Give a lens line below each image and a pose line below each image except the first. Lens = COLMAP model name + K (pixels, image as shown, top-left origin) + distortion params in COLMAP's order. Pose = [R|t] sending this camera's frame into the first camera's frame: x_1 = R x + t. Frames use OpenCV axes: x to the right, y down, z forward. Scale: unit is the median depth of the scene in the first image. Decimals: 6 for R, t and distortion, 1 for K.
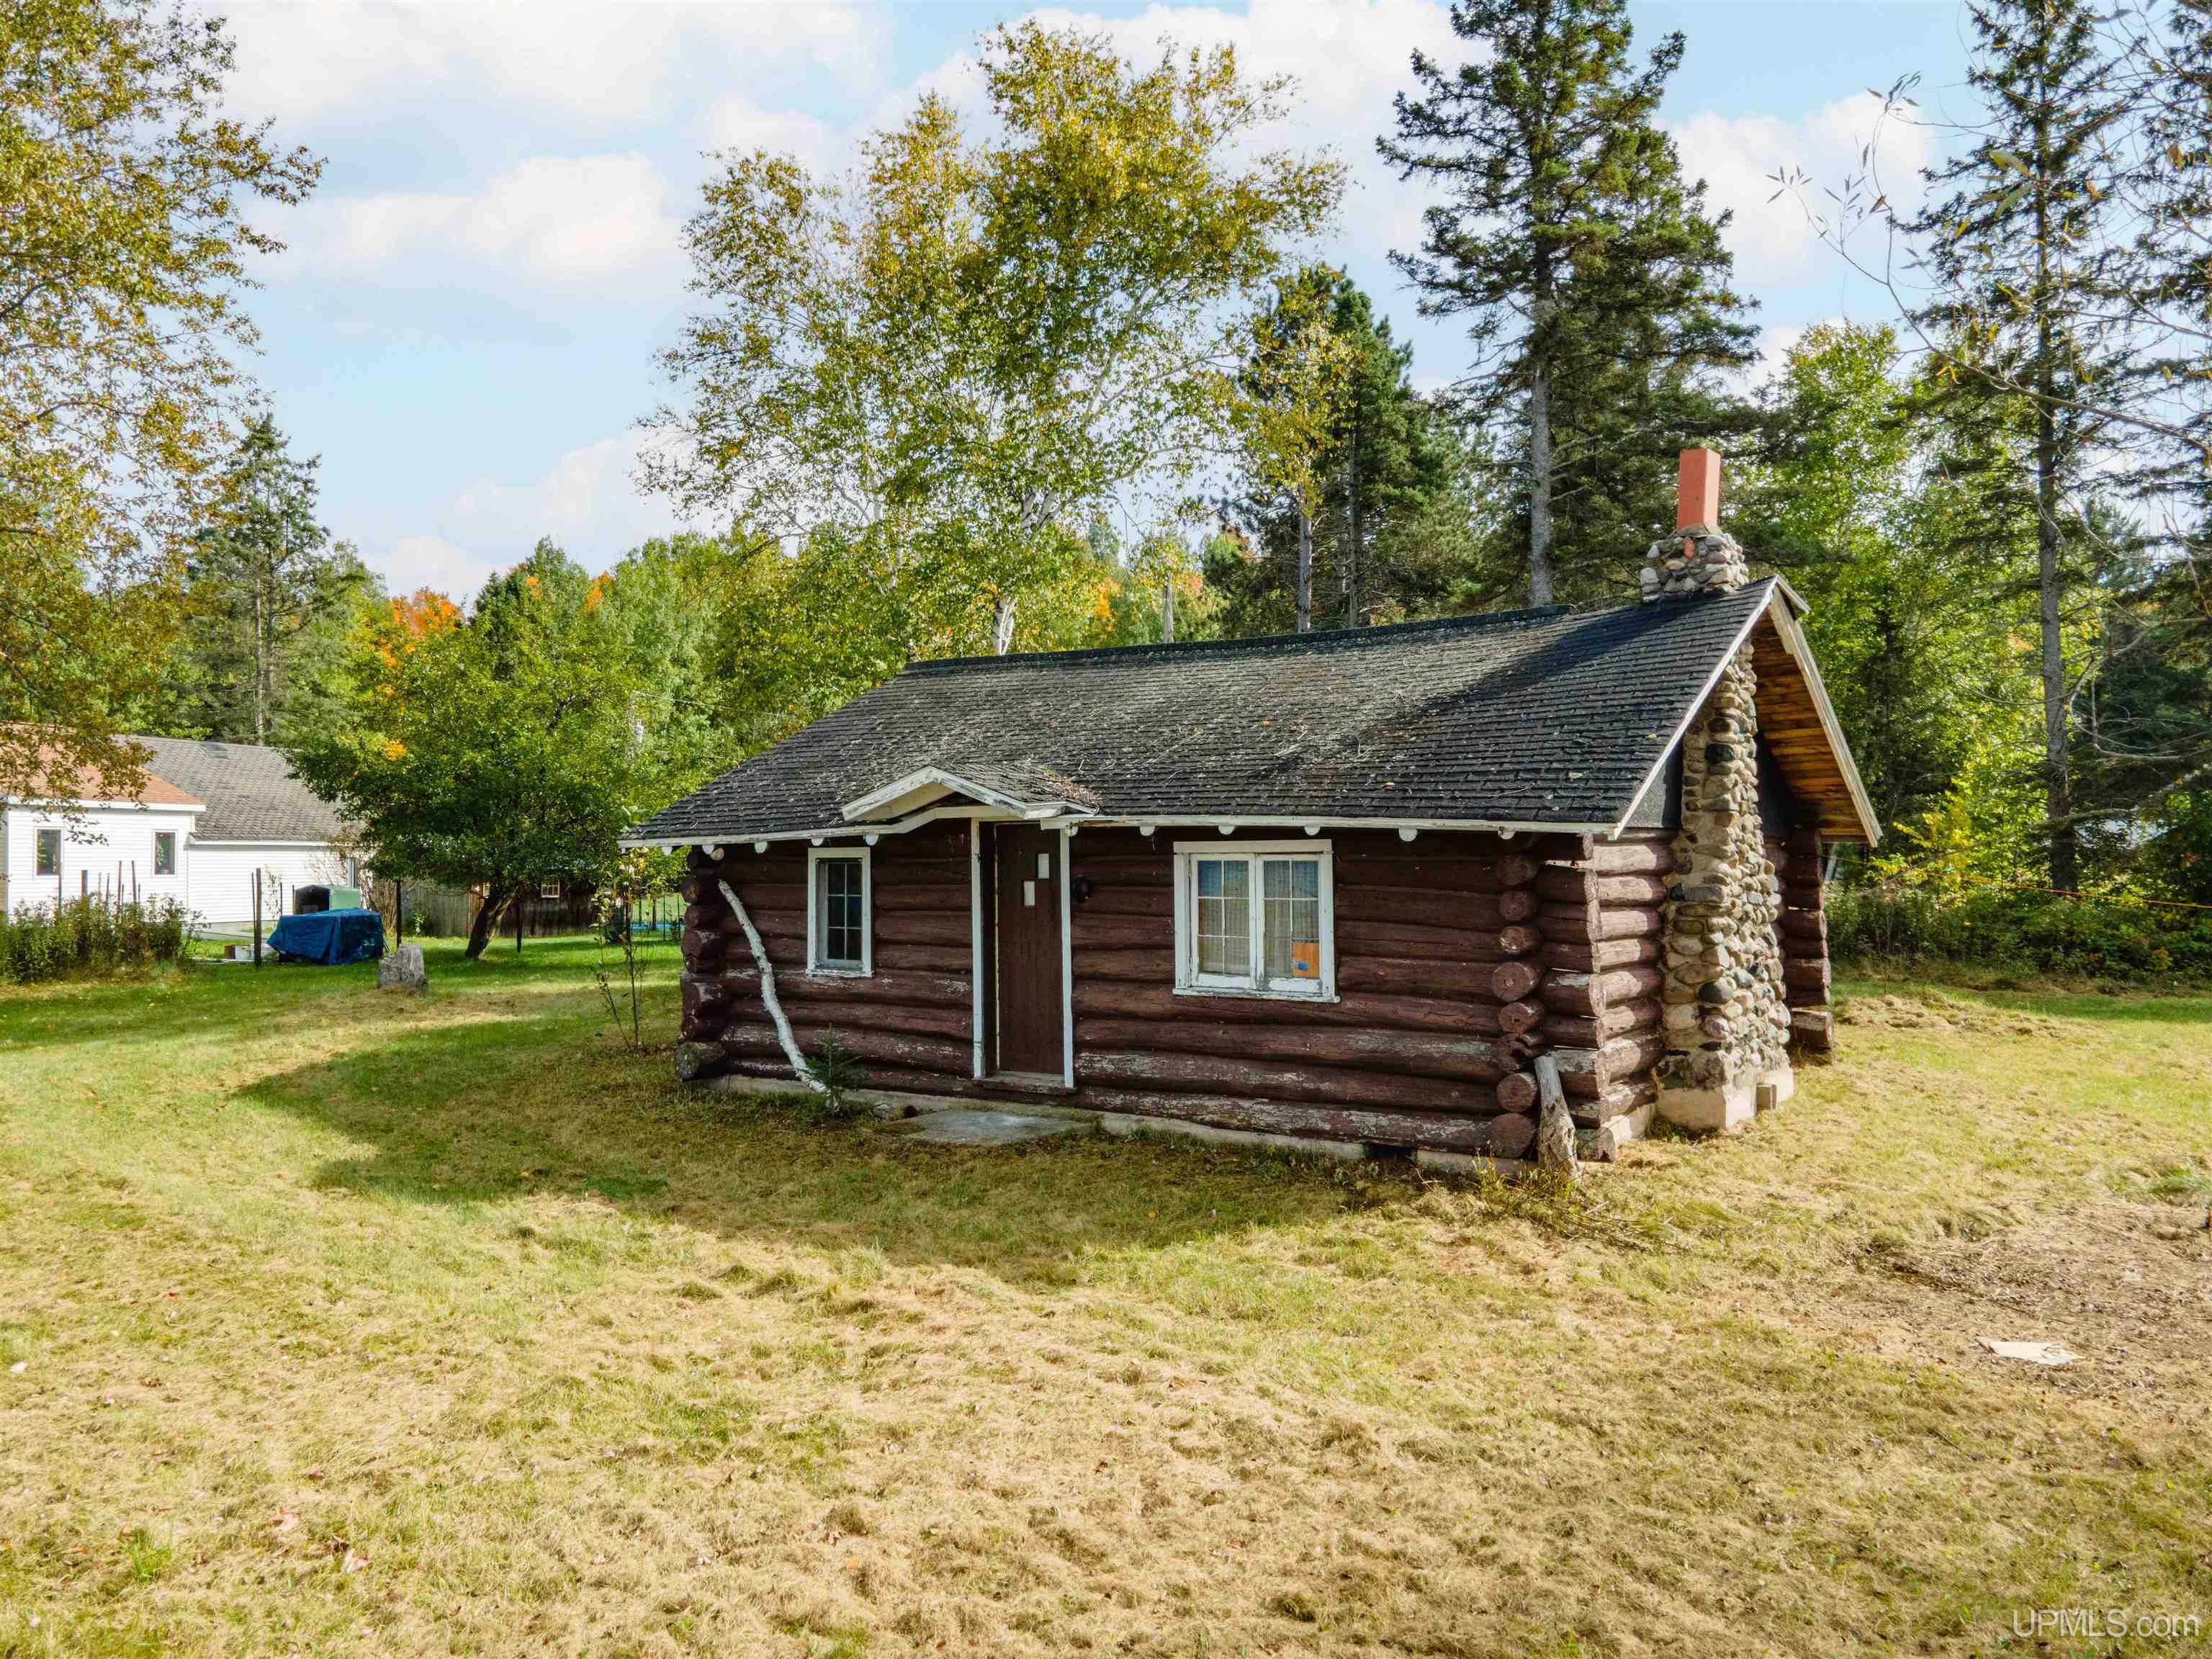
lens RADIAL K [[1544.3, 0, 1106.0], [0, 1544.3, 829.5], [0, 0, 1]] dist [0.050941, 0.001916]
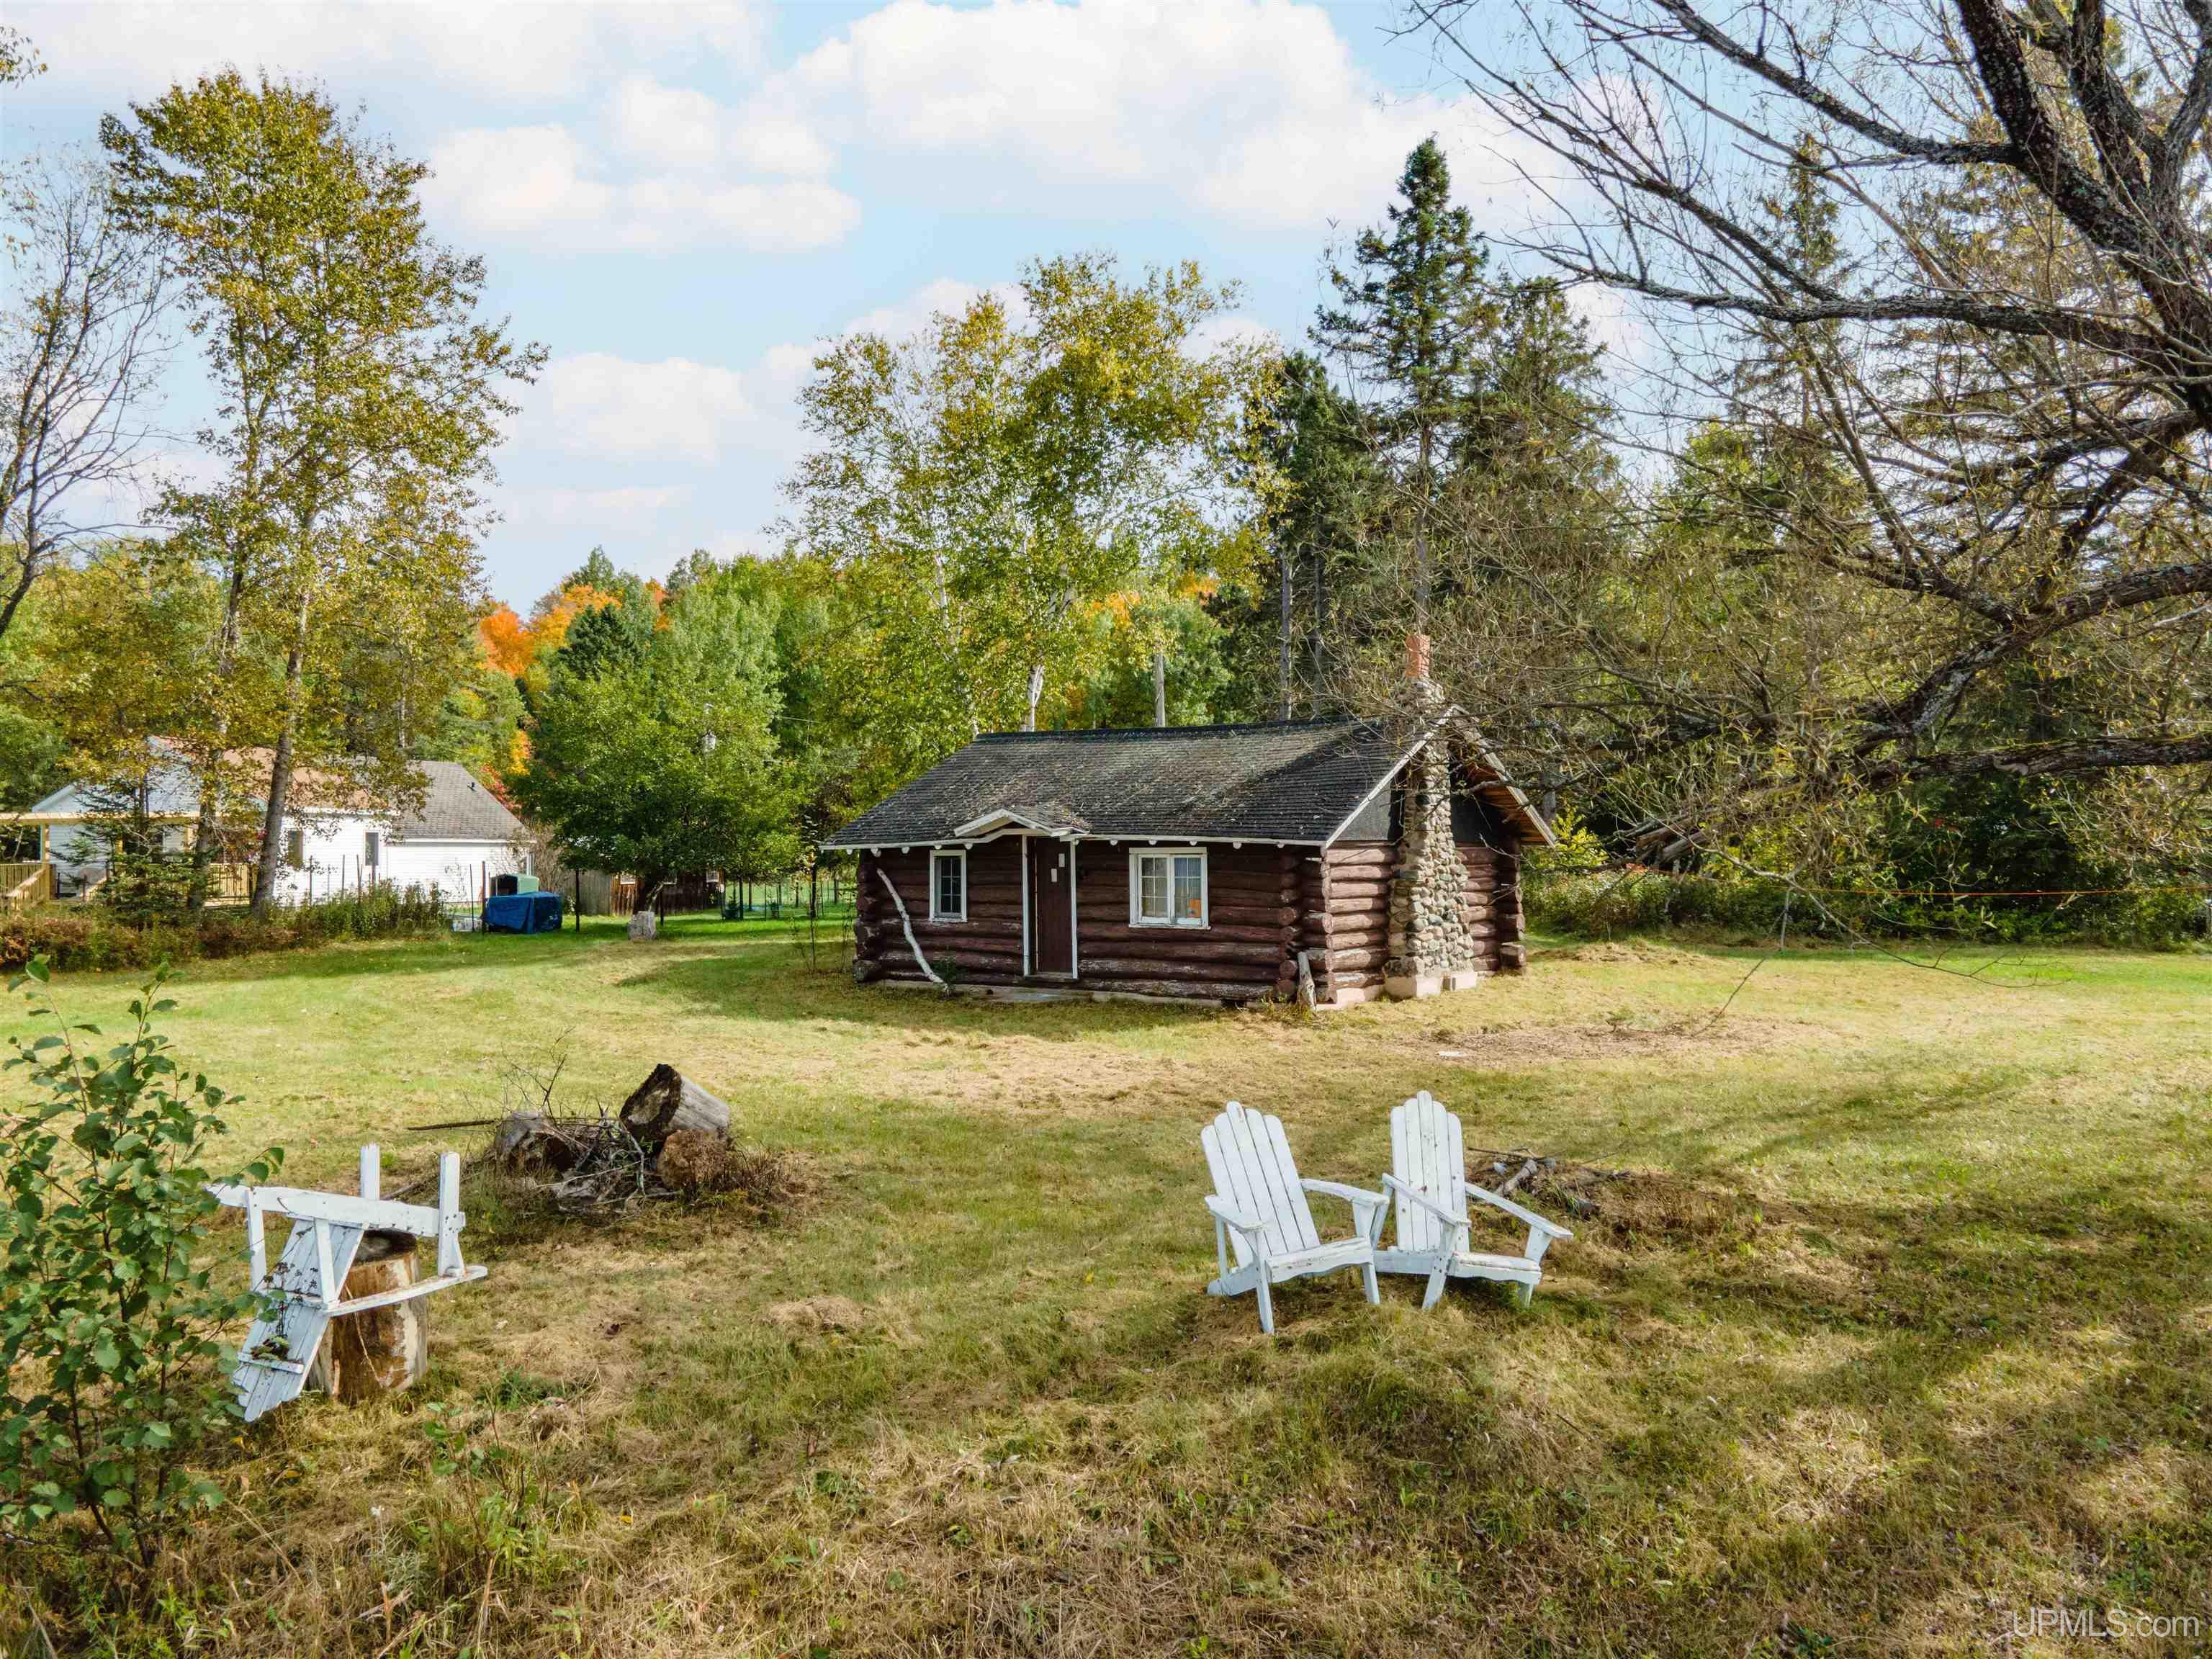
lens RADIAL K [[1544.3, 0, 1106.0], [0, 1544.3, 829.5], [0, 0, 1]] dist [0.050941, 0.001916]
pose [[0.999857, -0.001142, -0.016902, 0.043580], [0.001240, 0.999983, 0.005779, -0.023736], [0.016895, -0.005799, 0.999840, -0.838888]]
